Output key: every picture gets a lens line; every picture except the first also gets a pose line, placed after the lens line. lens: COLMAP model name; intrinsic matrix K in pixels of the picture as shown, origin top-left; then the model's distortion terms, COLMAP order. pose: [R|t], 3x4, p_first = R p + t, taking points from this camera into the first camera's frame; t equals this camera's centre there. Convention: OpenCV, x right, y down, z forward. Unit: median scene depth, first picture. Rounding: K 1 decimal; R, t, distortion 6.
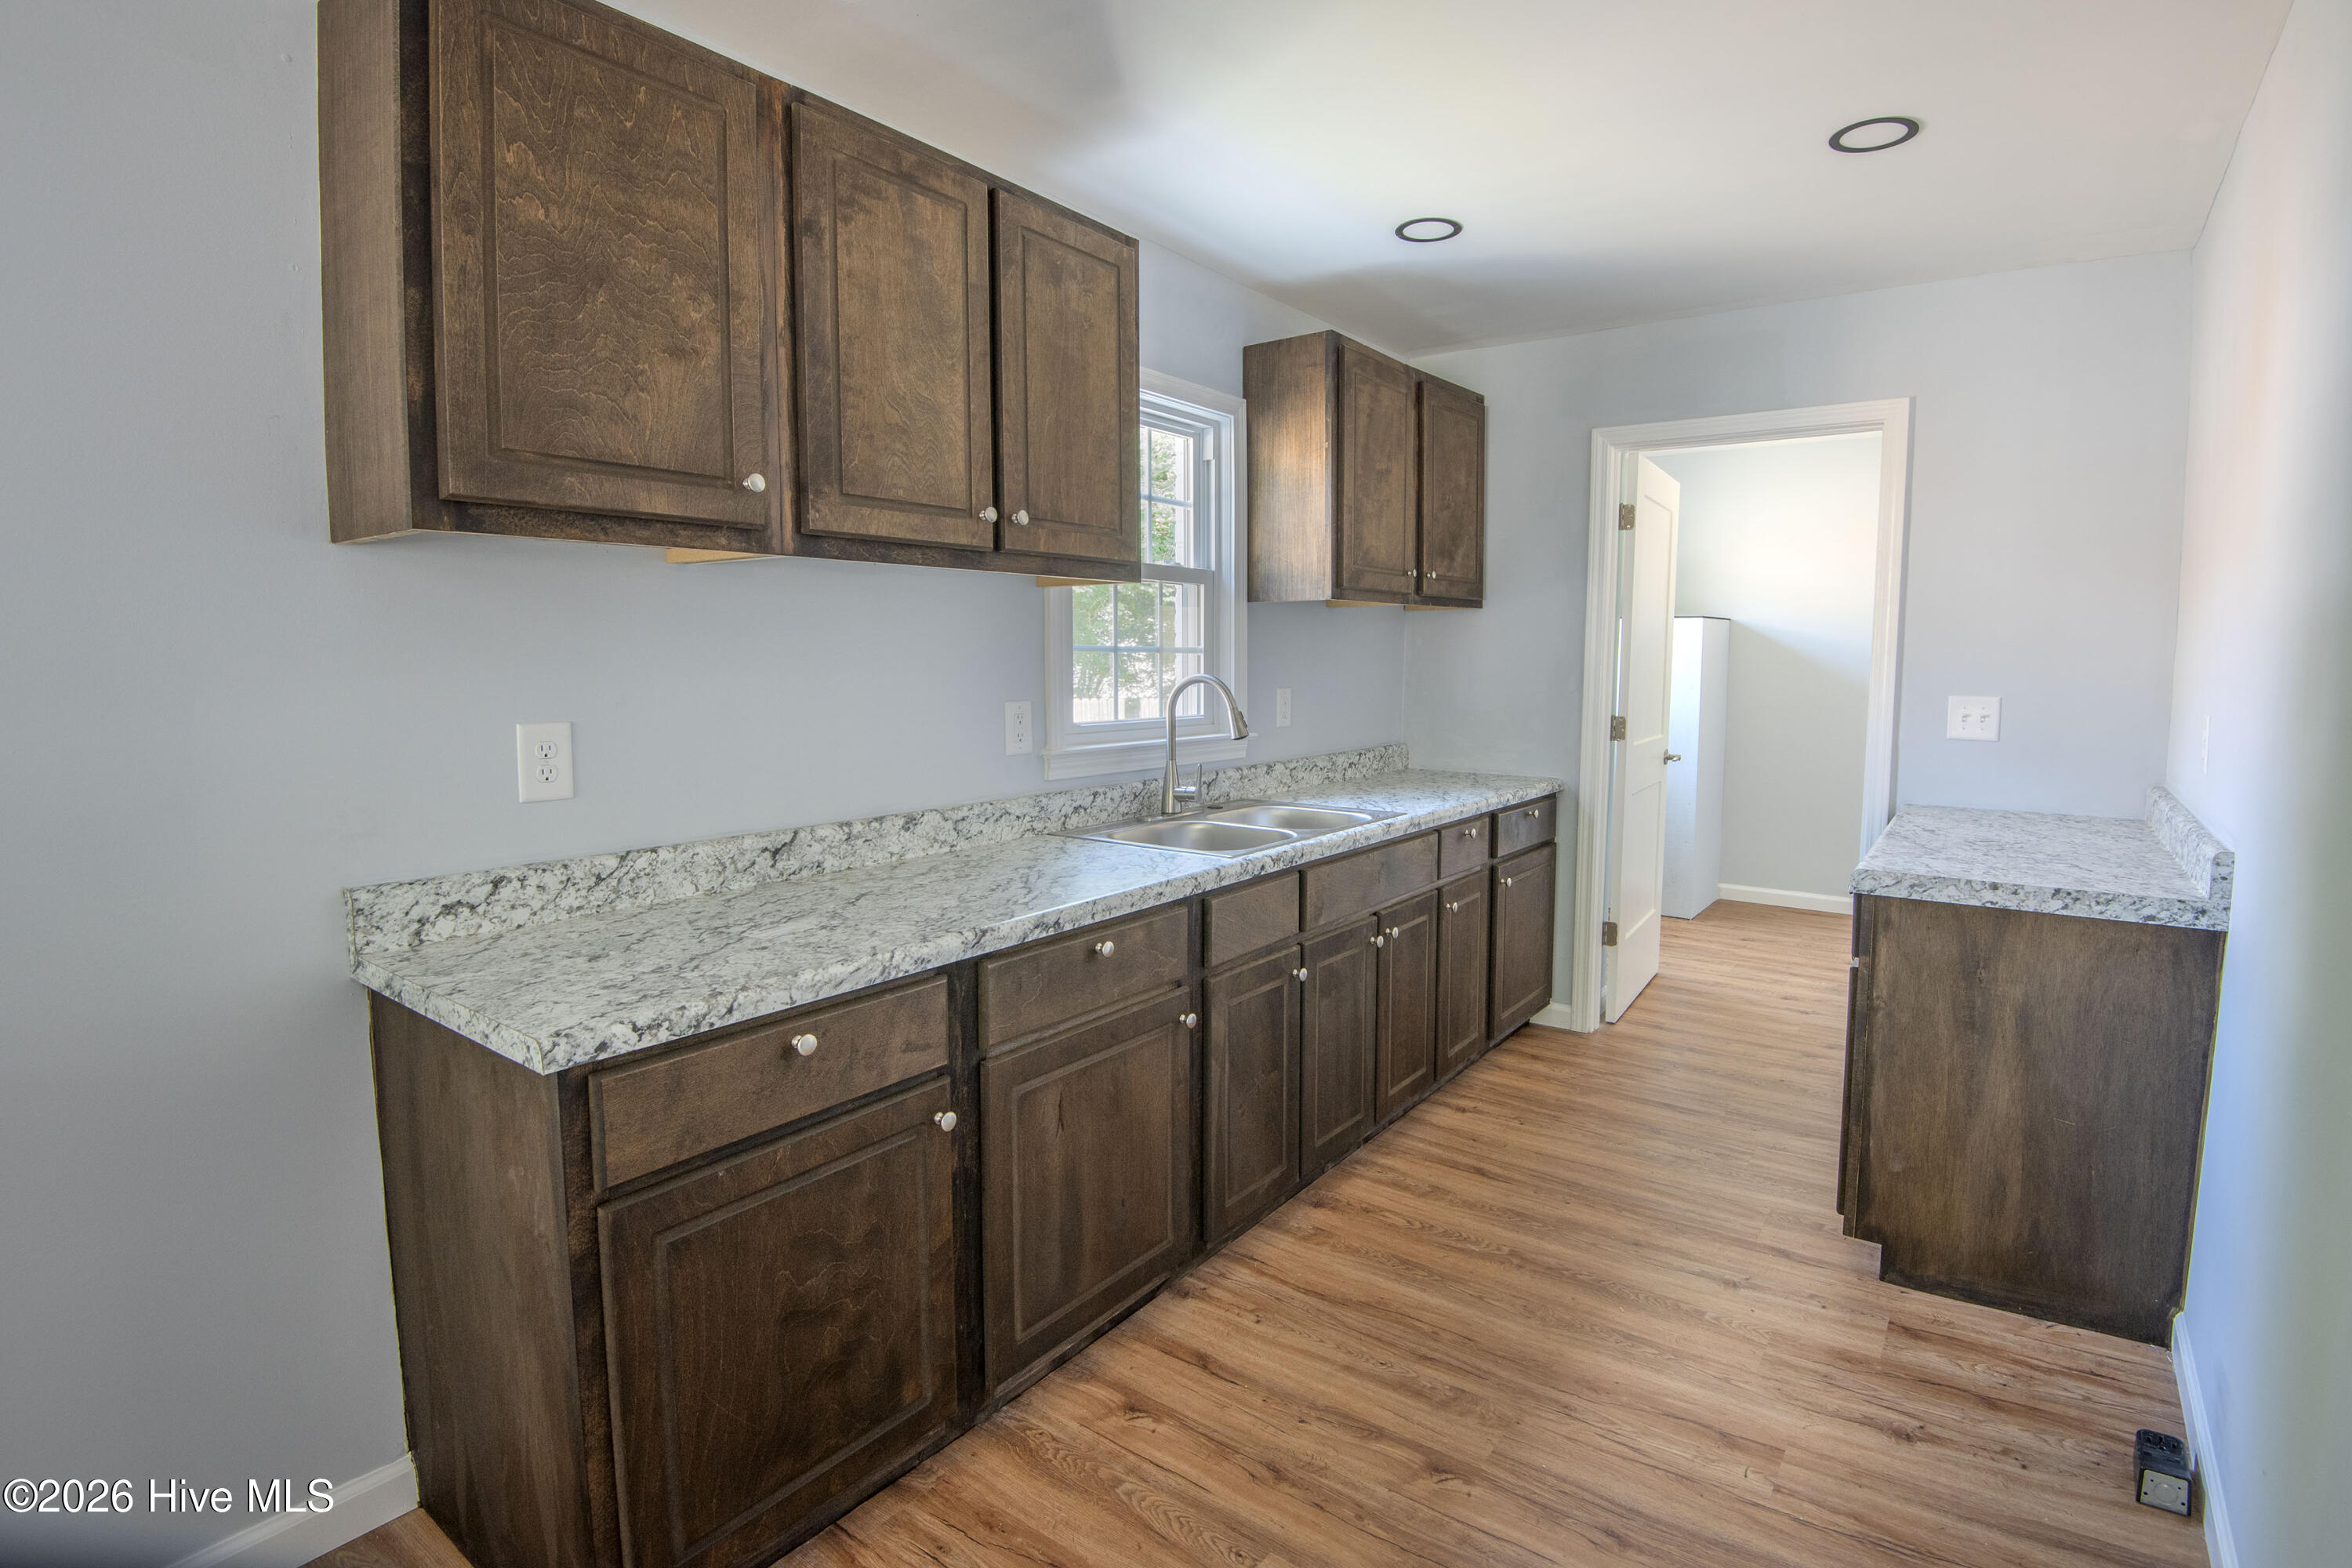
lens RADIAL K [[1141.7, 0, 1180.1], [0, 1141.7, 758.6], [0, 0, 1]] dist [-0.044588, -0.000472]
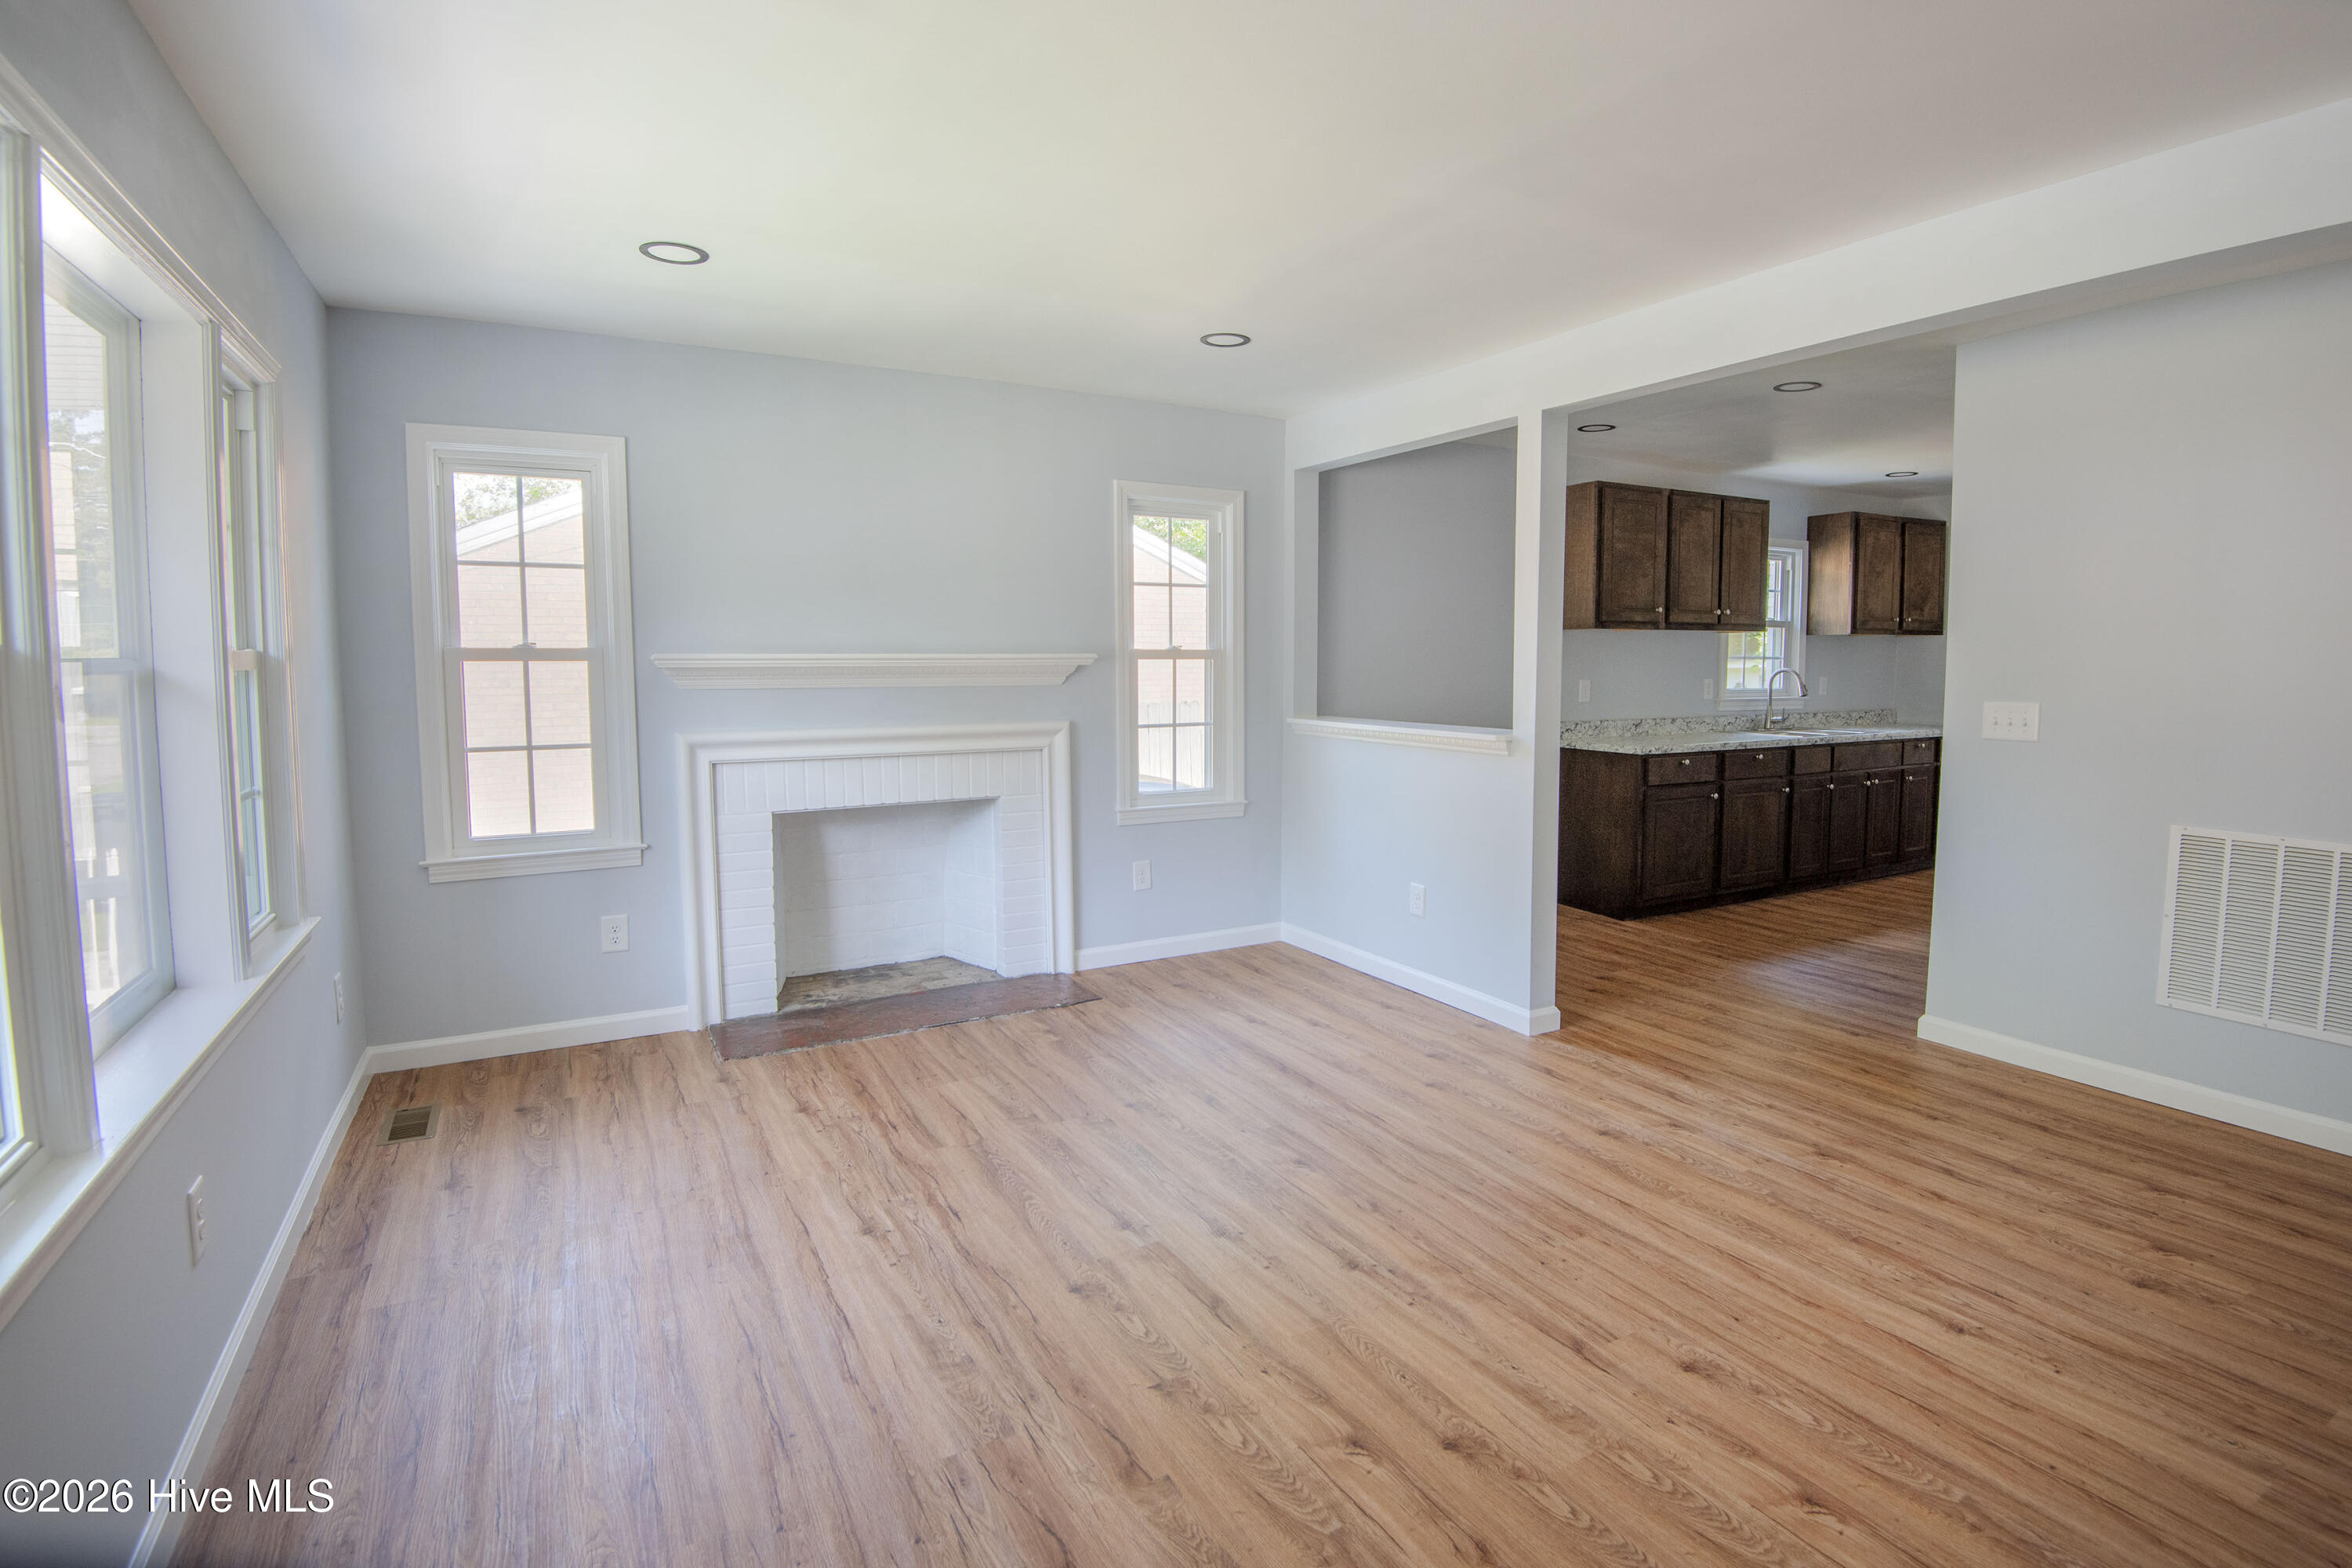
lens RADIAL K [[1141.7, 0, 1180.1], [0, 1141.7, 758.6], [0, 0, 1]] dist [-0.044588, -0.000472]
pose [[0.915182, 0.031257, -0.401827, -0.185576], [-0.033510, 0.999437, 0.001422, 0.149473], [0.401645, 0.012164, 0.915714, -1.615738]]
